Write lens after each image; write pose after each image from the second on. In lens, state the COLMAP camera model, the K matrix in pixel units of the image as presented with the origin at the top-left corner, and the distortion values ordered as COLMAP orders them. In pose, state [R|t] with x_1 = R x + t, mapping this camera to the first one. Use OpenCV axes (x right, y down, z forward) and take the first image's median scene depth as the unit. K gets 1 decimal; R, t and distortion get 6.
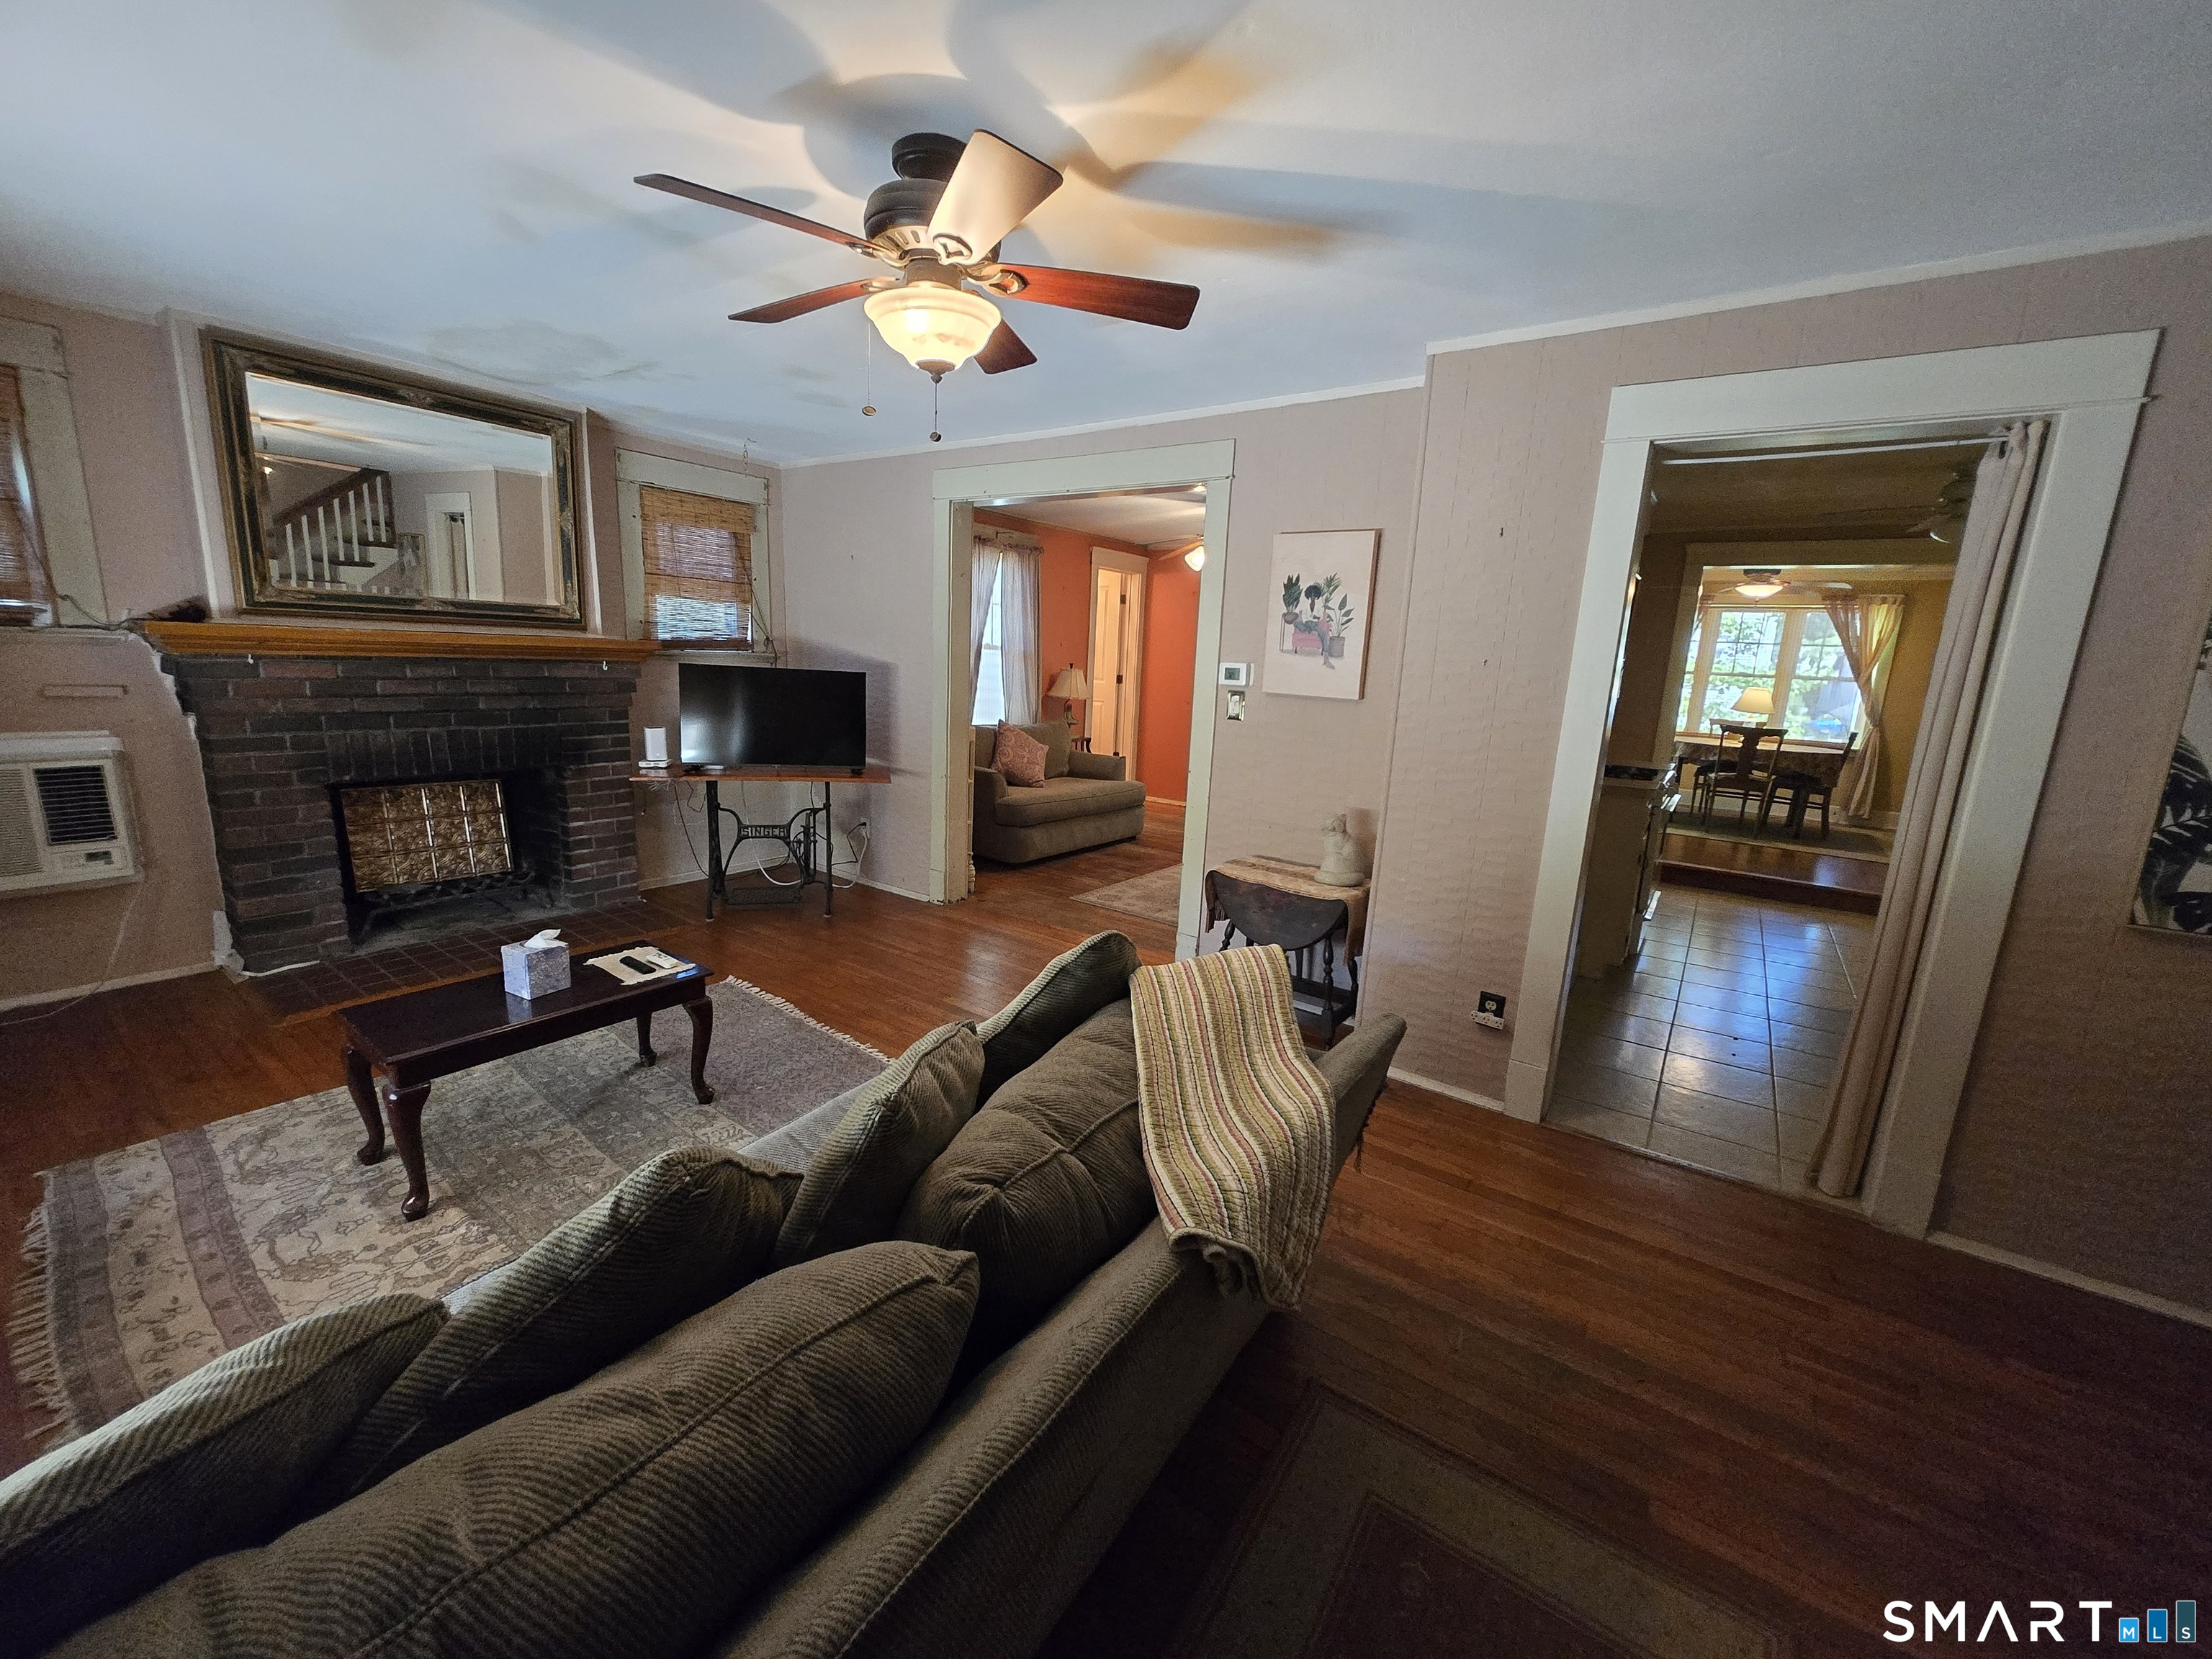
lens RADIAL K [[874.5, 0, 1112.7], [0, 874.5, 829.9], [0, 0, 1]] dist [-0.001288, 0.000350]
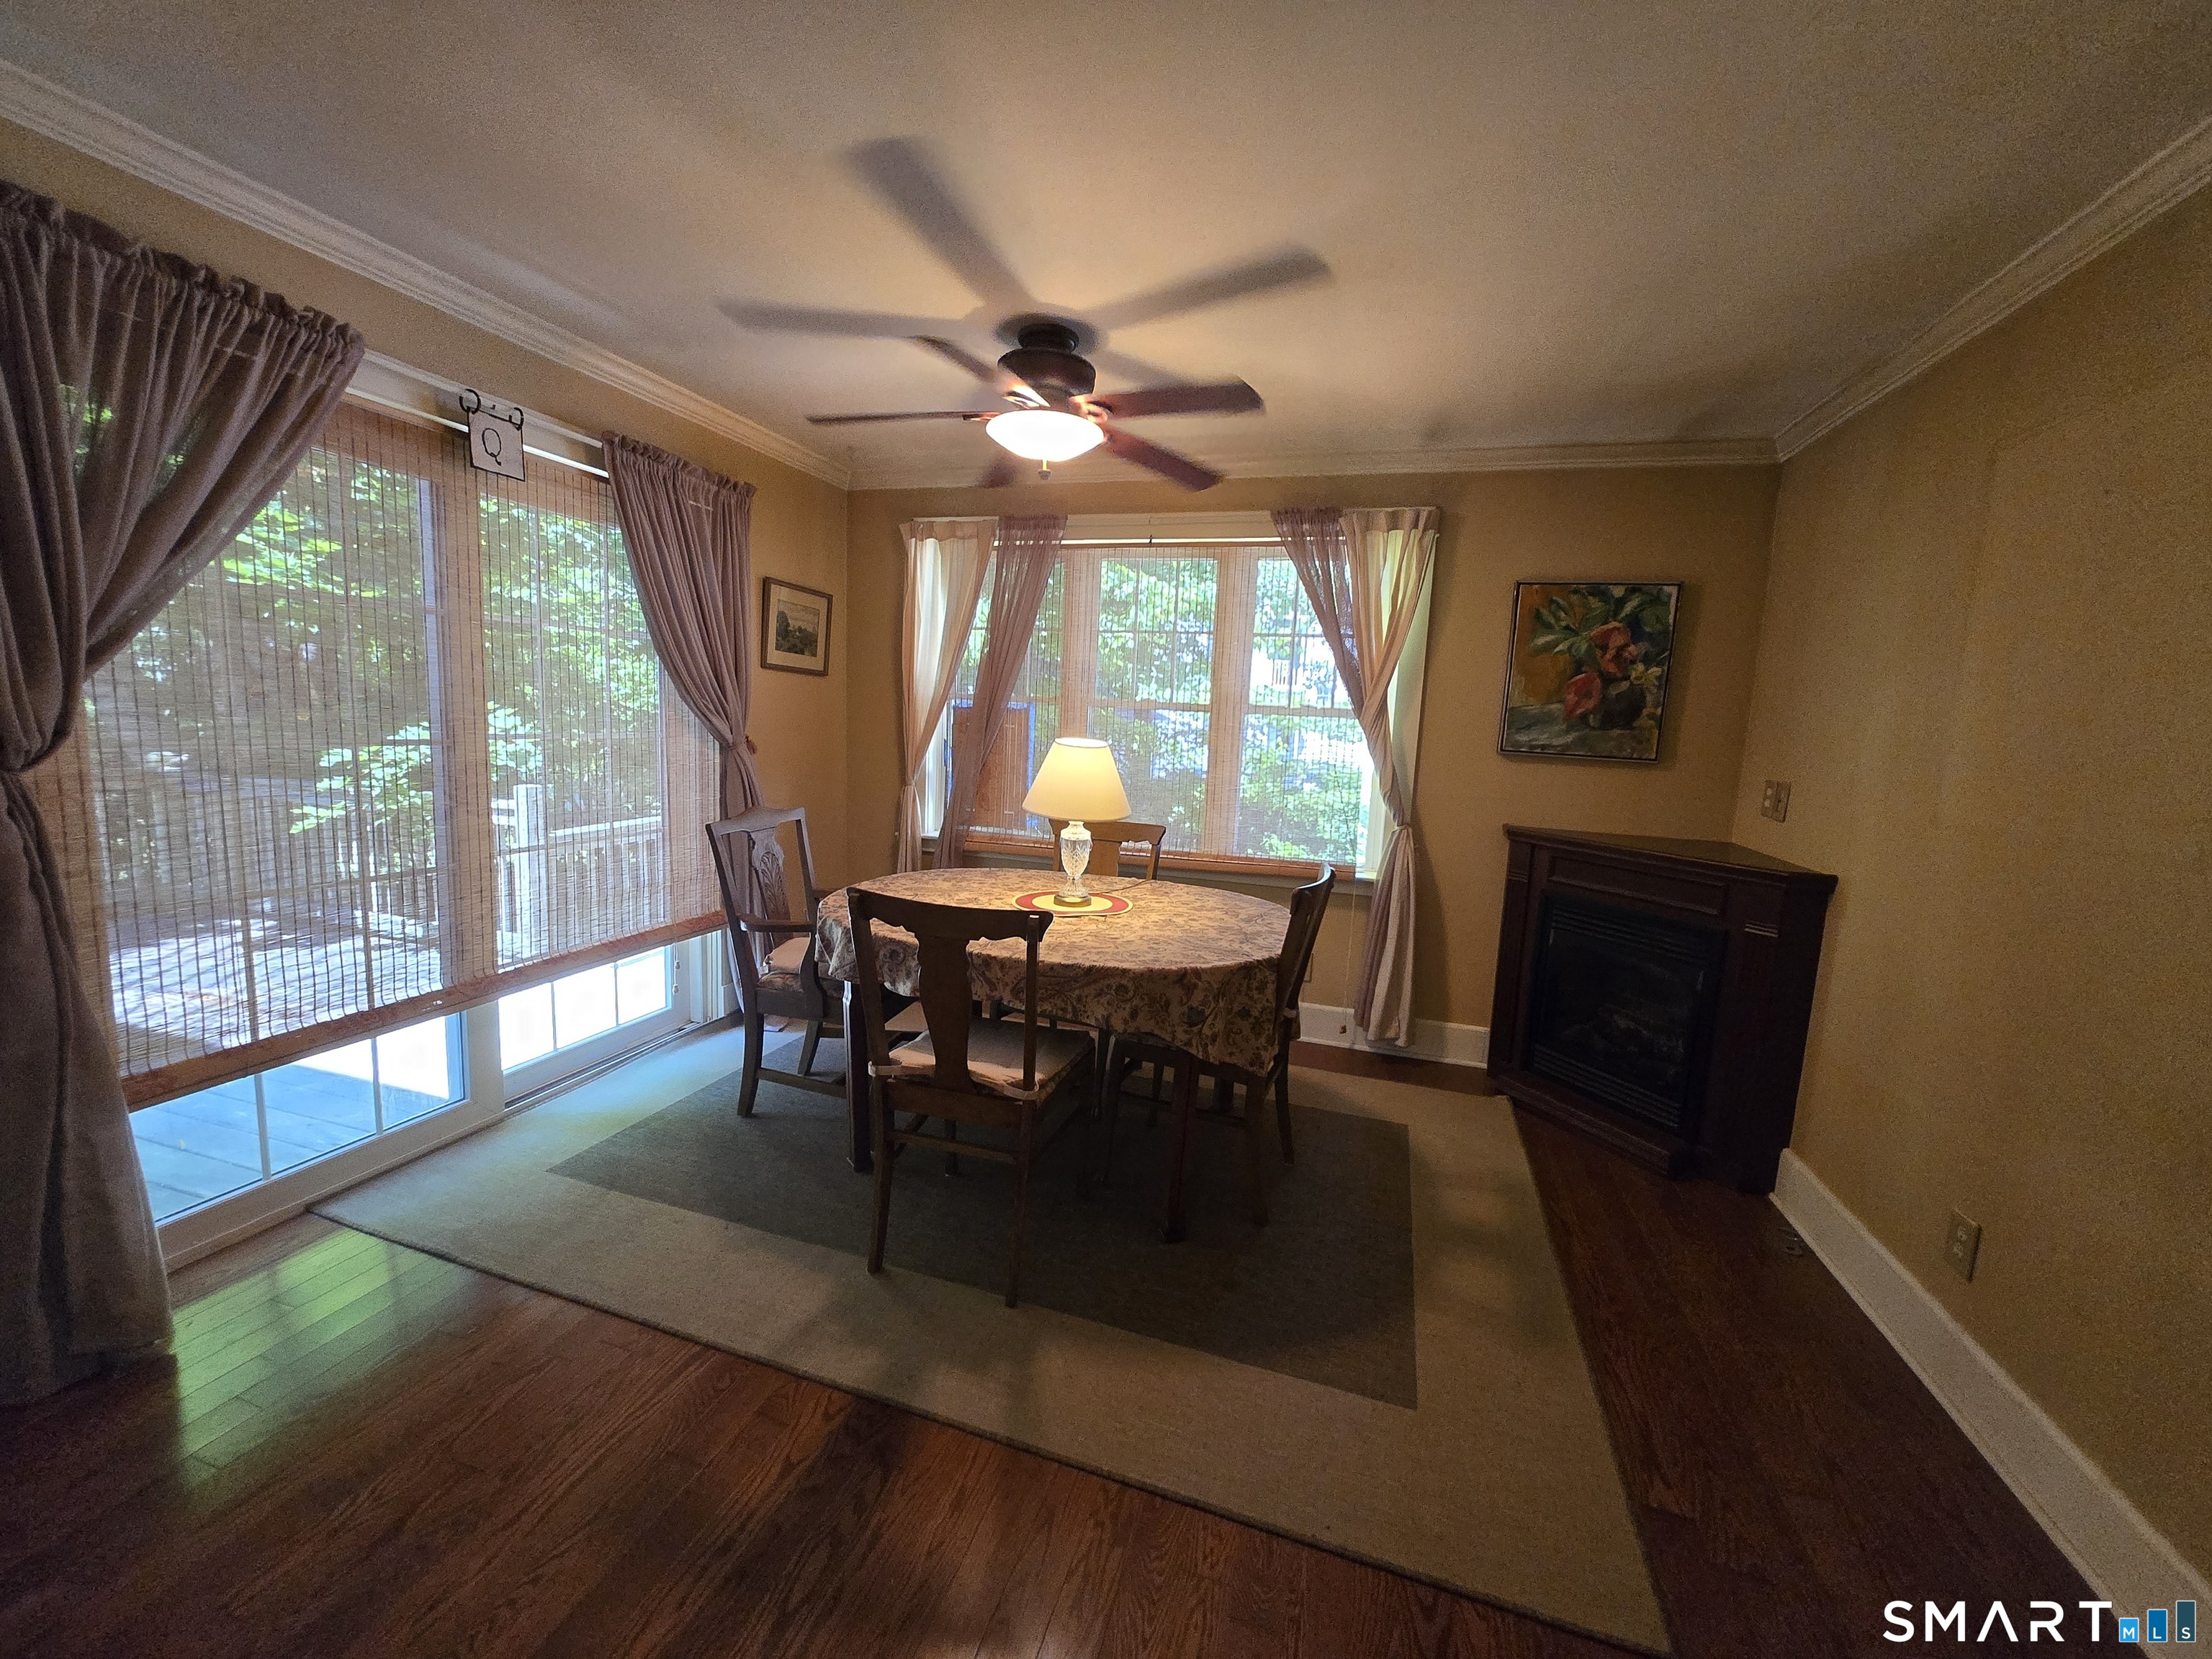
lens RADIAL K [[874.5, 0, 1112.7], [0, 874.5, 829.9], [0, 0, 1]] dist [-0.001288, 0.000350]
pose [[0.910002, -0.057606, 0.410582, 0.603542], [0.077197, 0.996525, -0.031281, -0.119693], [-0.407354, 0.060162, 0.911287, 0.710068]]
